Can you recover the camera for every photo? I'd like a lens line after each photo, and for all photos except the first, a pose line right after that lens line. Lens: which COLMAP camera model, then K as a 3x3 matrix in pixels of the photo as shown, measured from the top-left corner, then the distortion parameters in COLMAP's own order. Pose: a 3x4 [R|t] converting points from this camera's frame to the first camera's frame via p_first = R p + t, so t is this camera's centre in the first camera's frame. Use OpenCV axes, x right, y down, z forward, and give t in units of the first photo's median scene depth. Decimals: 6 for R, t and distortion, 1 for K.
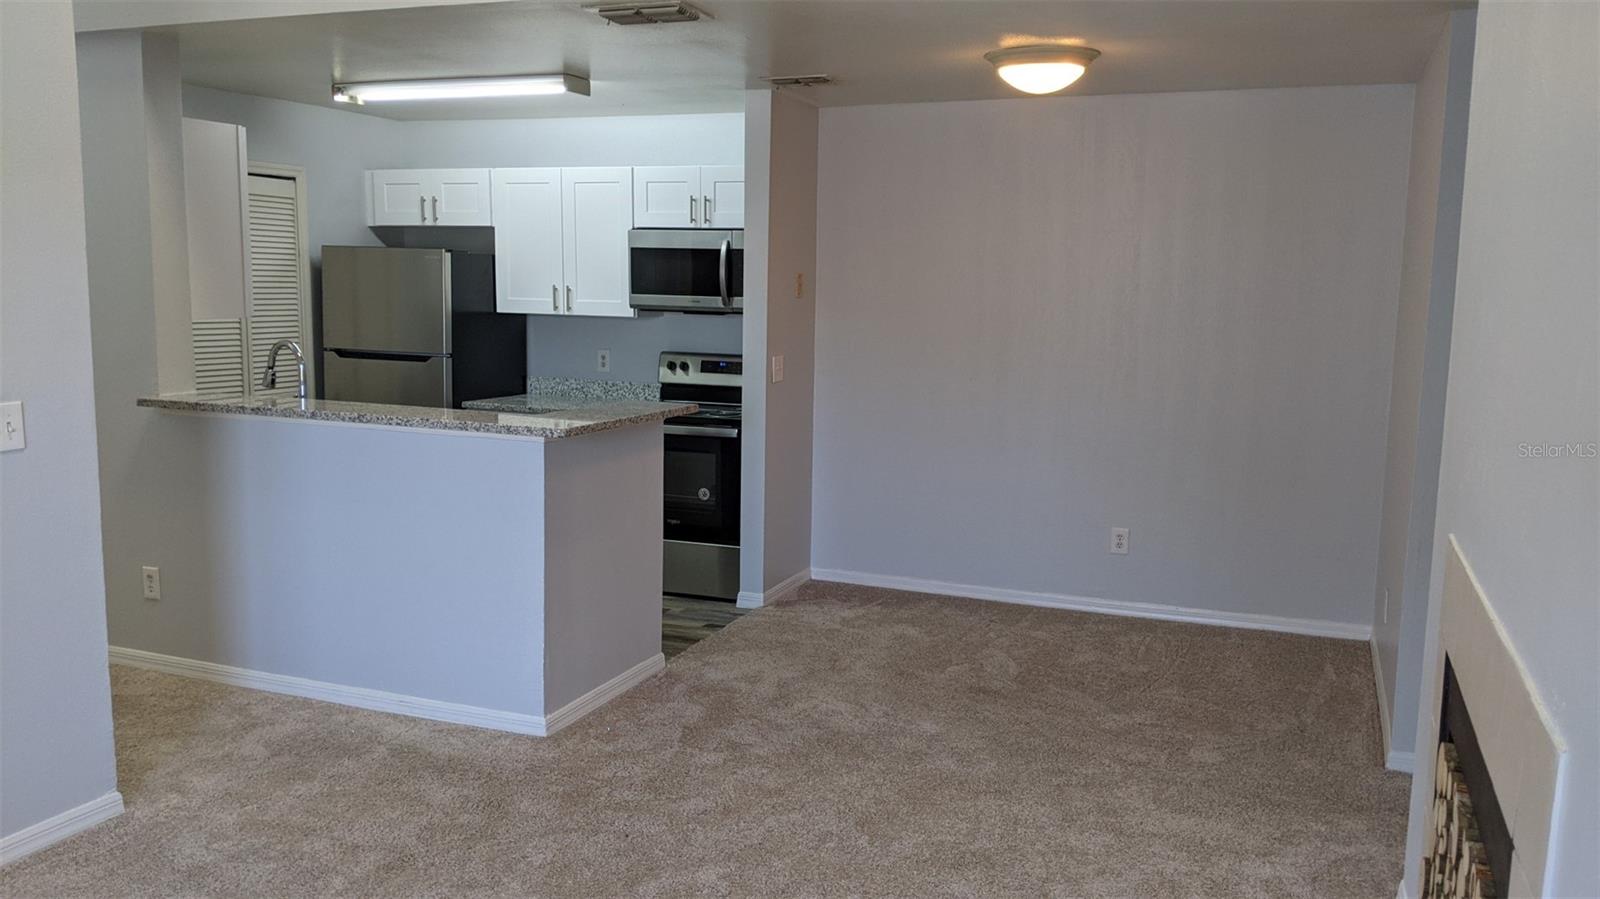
lens RADIAL K [[1288.0, 0, 767.7], [0, 1288.0, 455.8], [0, 0, 1]] dist [0.178645, 0.001537]
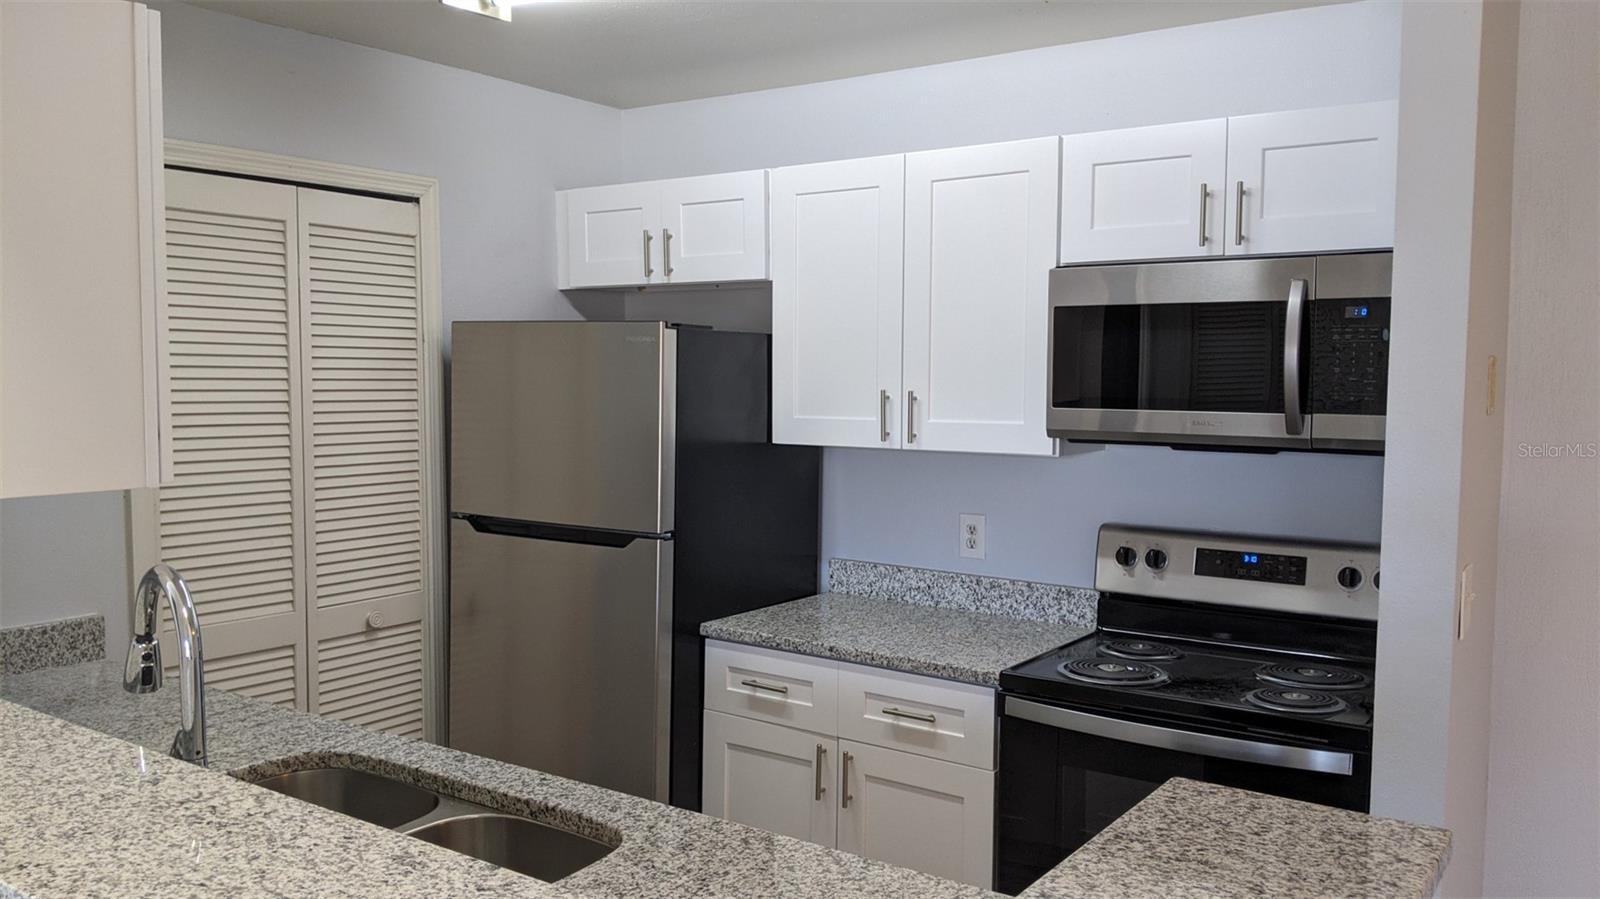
lens RADIAL K [[1288.0, 0, 767.7], [0, 1288.0, 455.8], [0, 0, 1]] dist [0.178645, 0.001537]
pose [[0.974916, 0.008885, -0.222398, -0.098119], [-0.025416, 0.997111, -0.071581, -0.070422], [0.221119, 0.075438, 0.972325, 0.518387]]
